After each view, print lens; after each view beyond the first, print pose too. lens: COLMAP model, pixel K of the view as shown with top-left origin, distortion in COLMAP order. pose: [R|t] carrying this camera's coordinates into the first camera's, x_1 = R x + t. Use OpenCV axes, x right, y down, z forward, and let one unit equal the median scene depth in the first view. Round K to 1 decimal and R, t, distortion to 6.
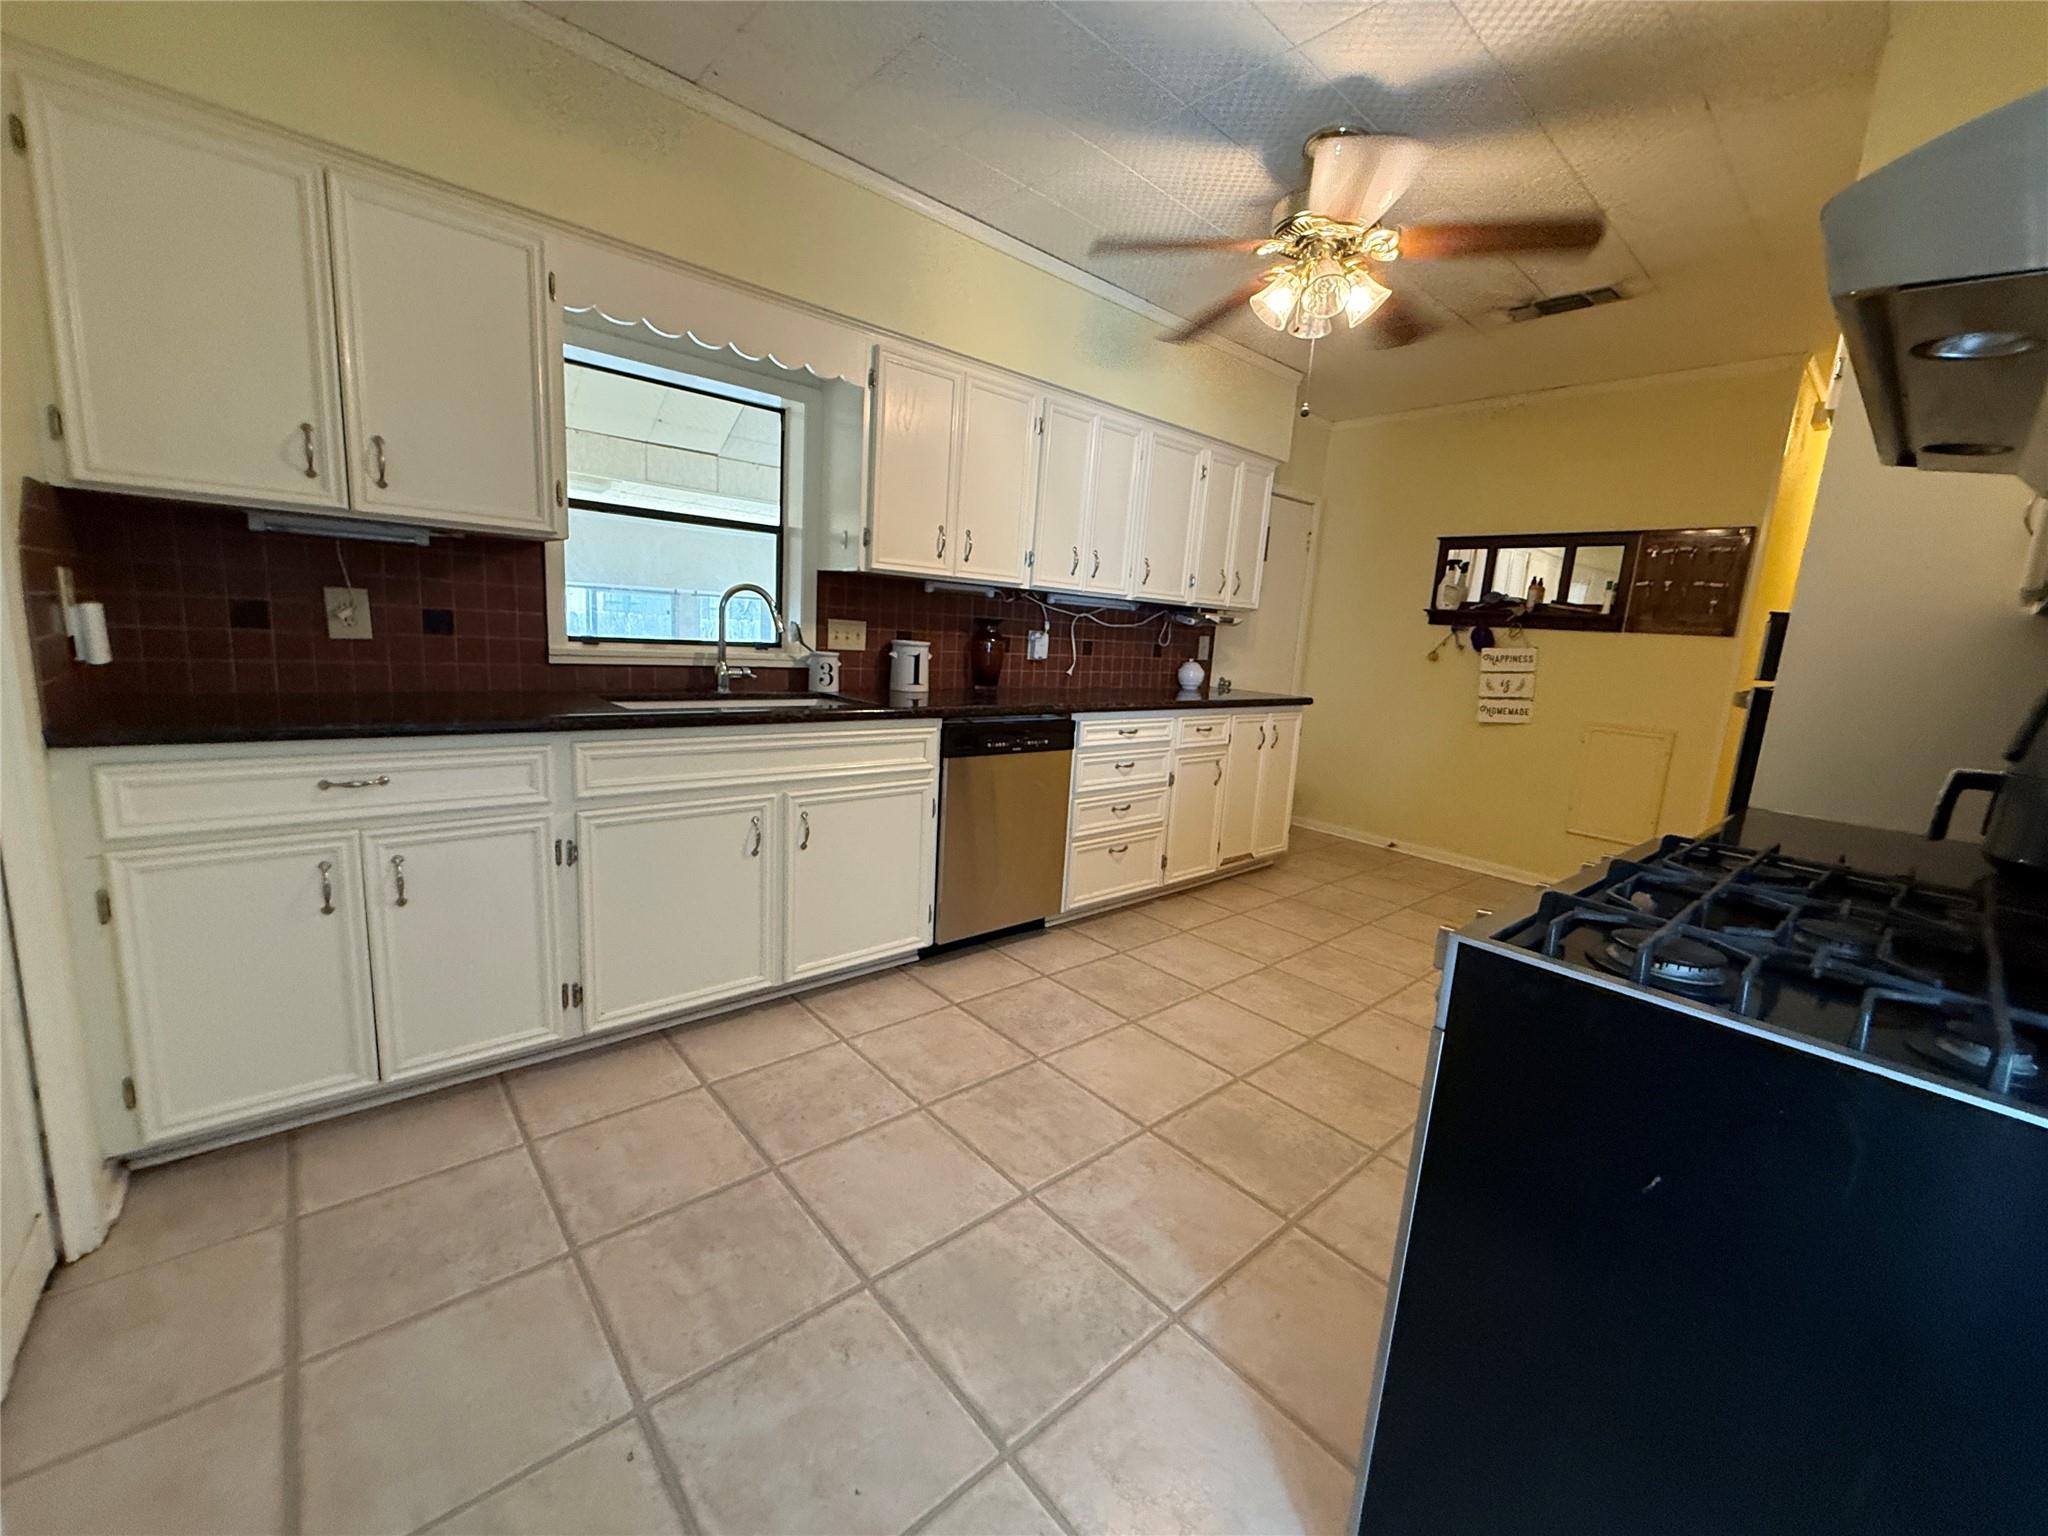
lens RADIAL K [[815.3, 0, 1025.1], [0, 815.3, 761.6], [0, 0, 1]] dist [-0.001590, 0.000701]
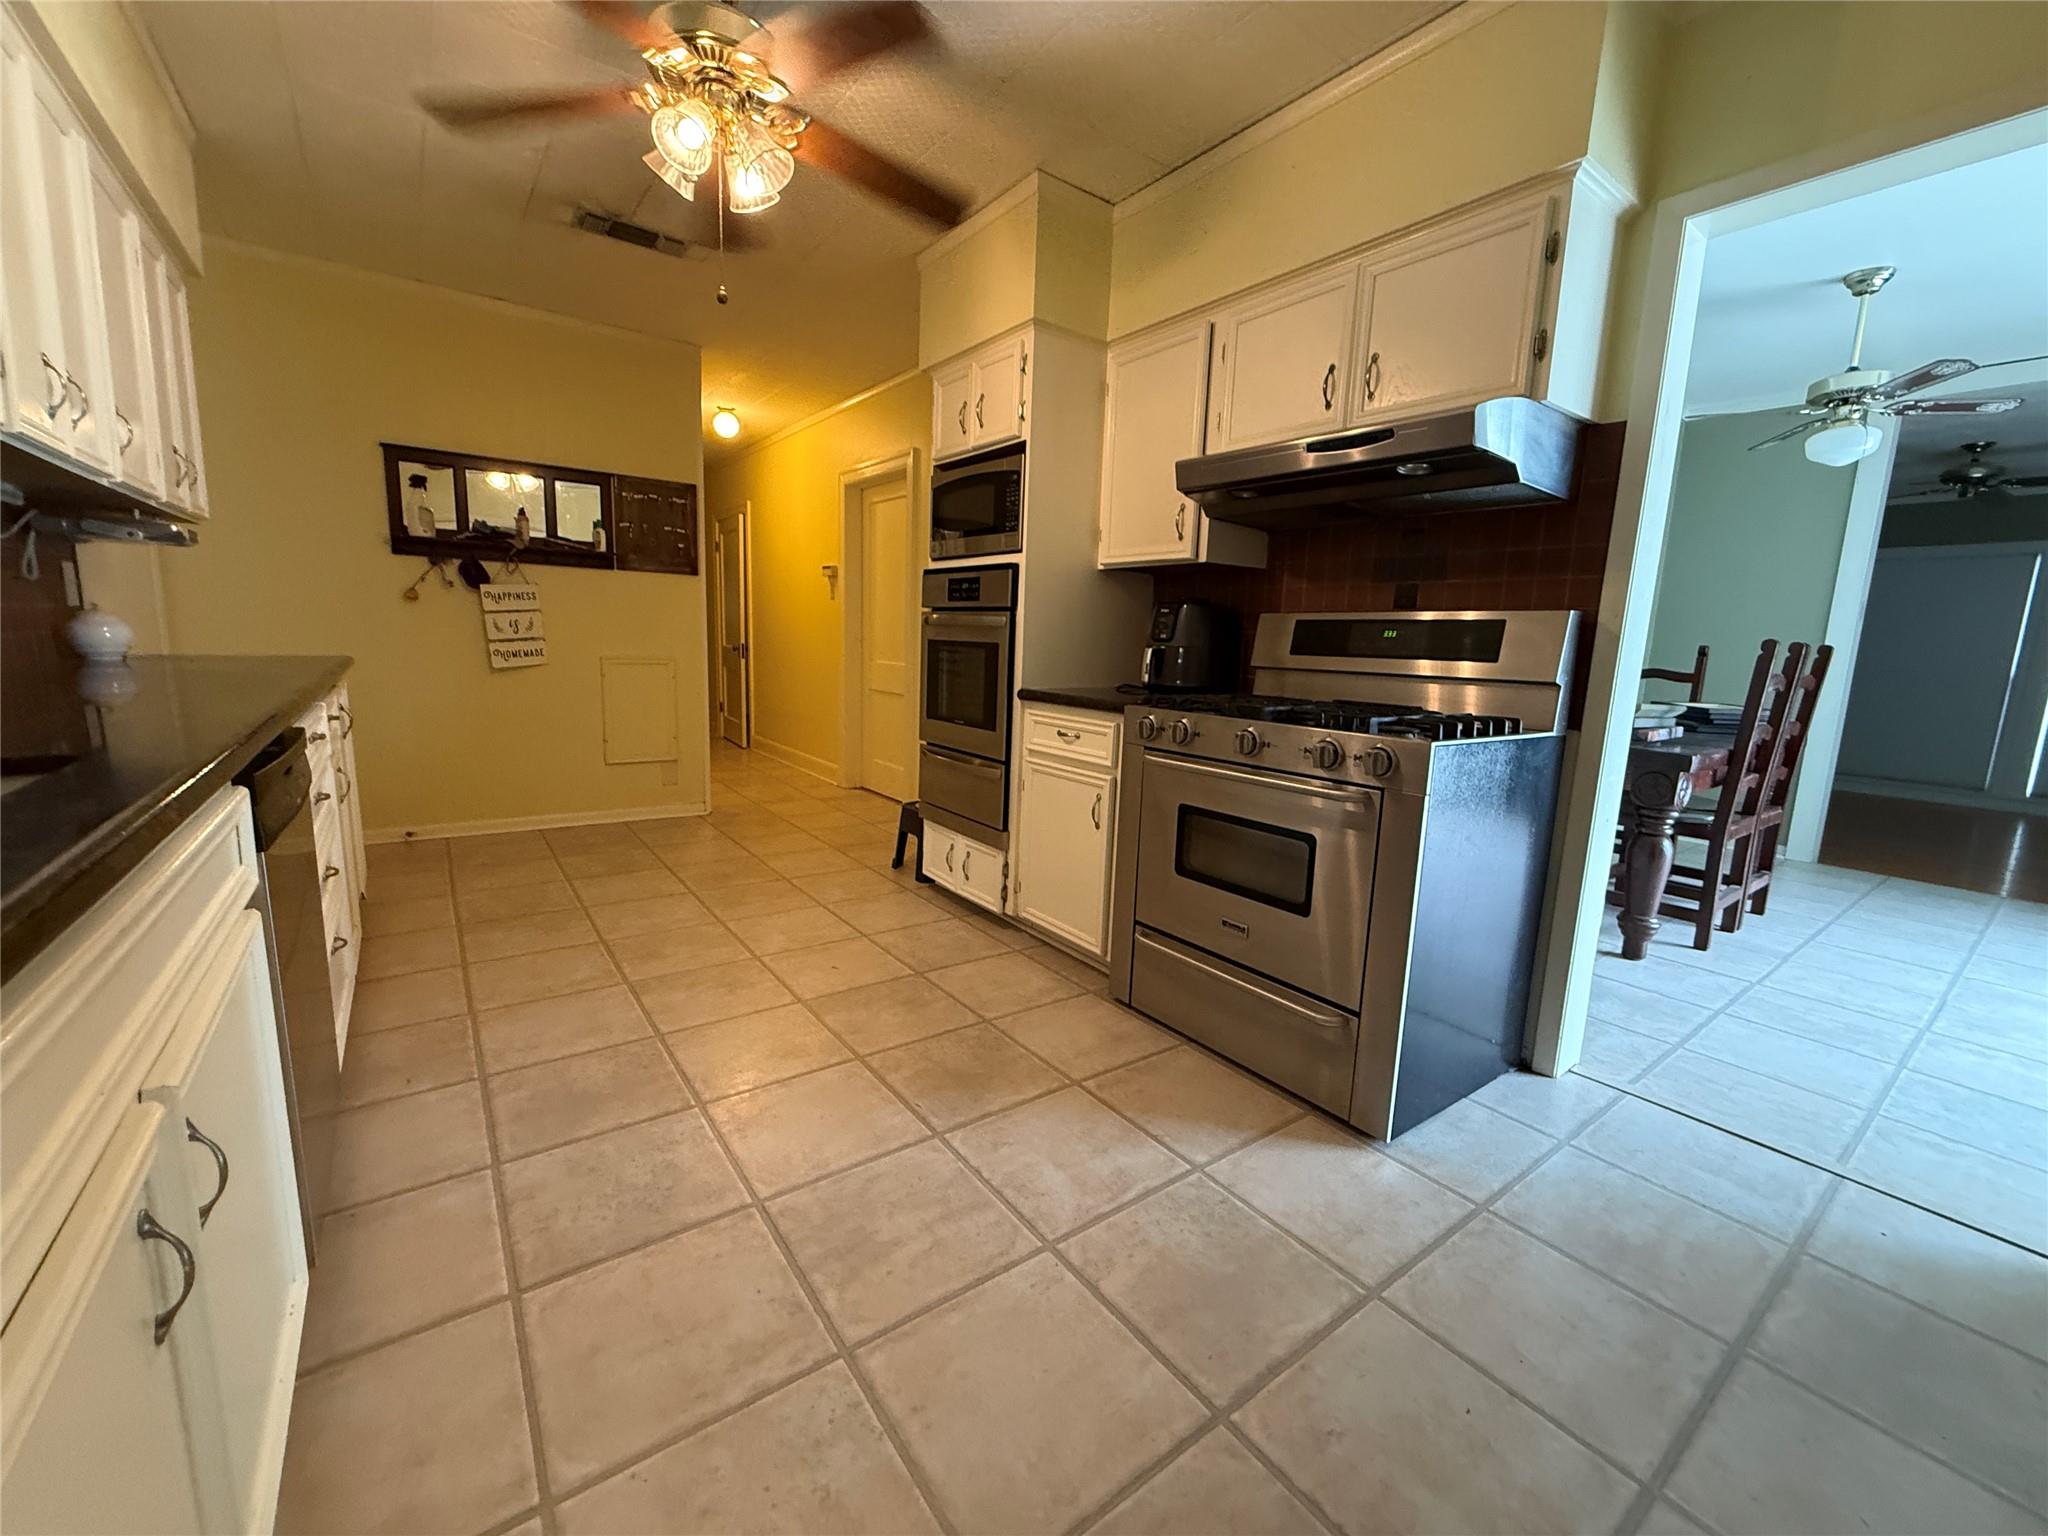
lens RADIAL K [[815.3, 0, 1015.0], [0, 815.3, 761.6], [0, 0, 1]] dist [-0.001590, 0.000701]
pose [[0.094759, -0.209494, 0.973208, -0.384887], [0.133523, 0.971448, 0.196114, -0.066774], [-0.986505, 0.111362, 0.120026, 0.474130]]
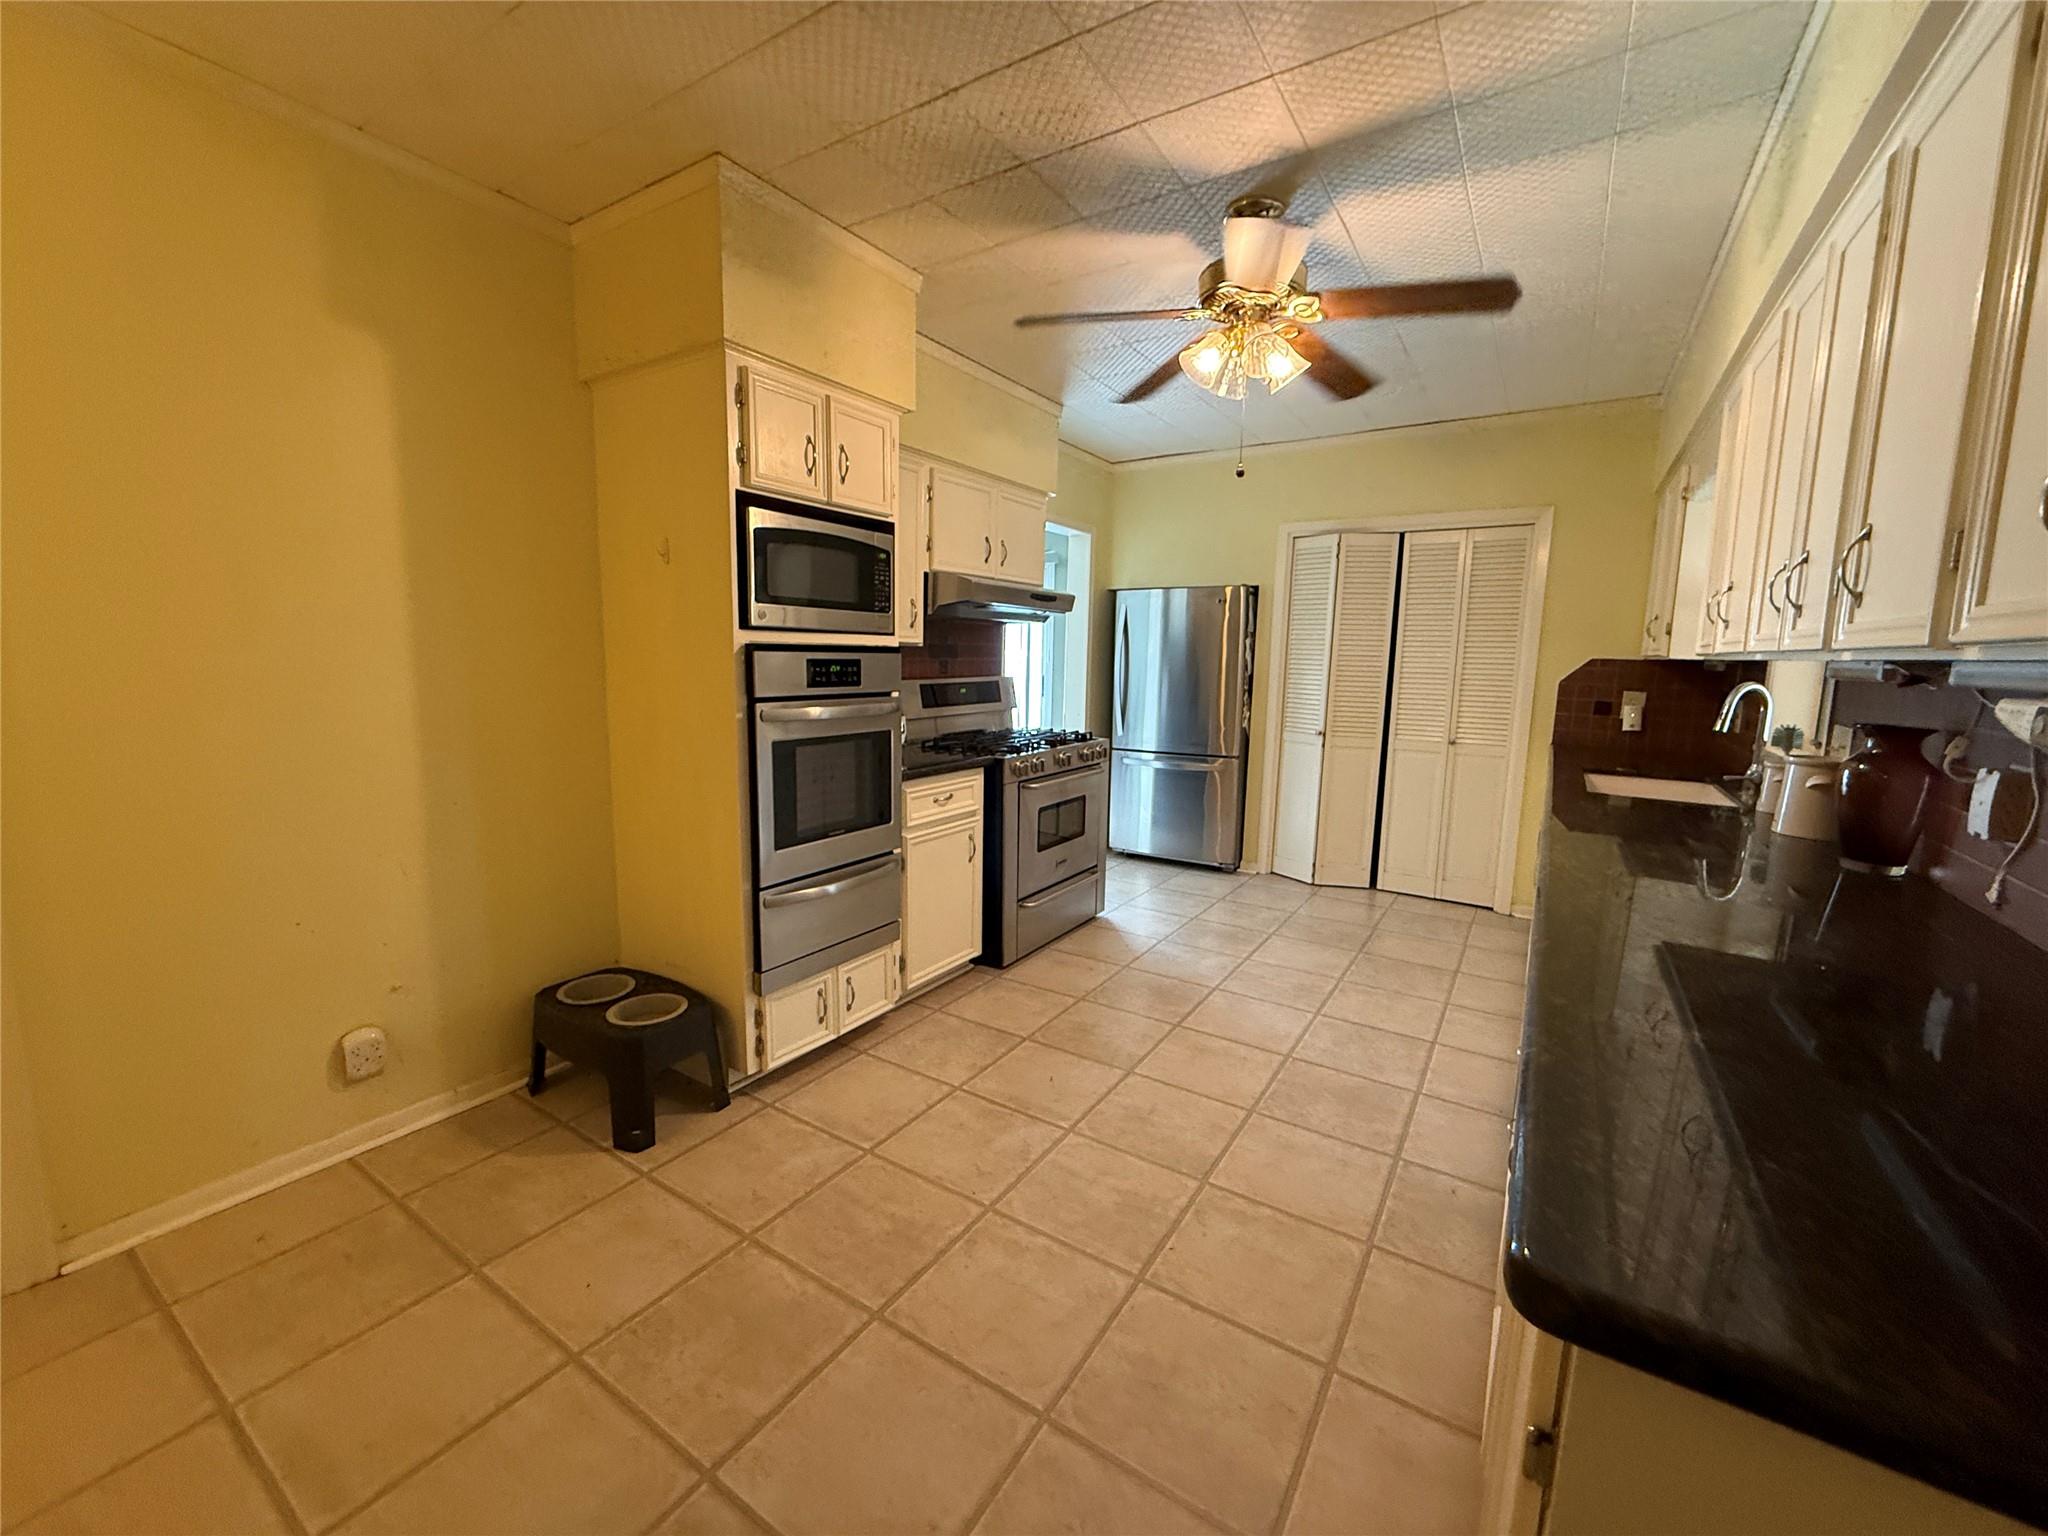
lens RADIAL K [[815.3, 0, 1012.8], [0, 815.3, 770.6], [0, 0, 1]] dist [-0.001590, 0.000701]
pose [[-0.962774, -0.040119, -0.267312, 0.614696], [-0.119065, 0.950761, 0.286143, -0.236796], [0.242670, 0.307319, -0.920145, 1.405276]]
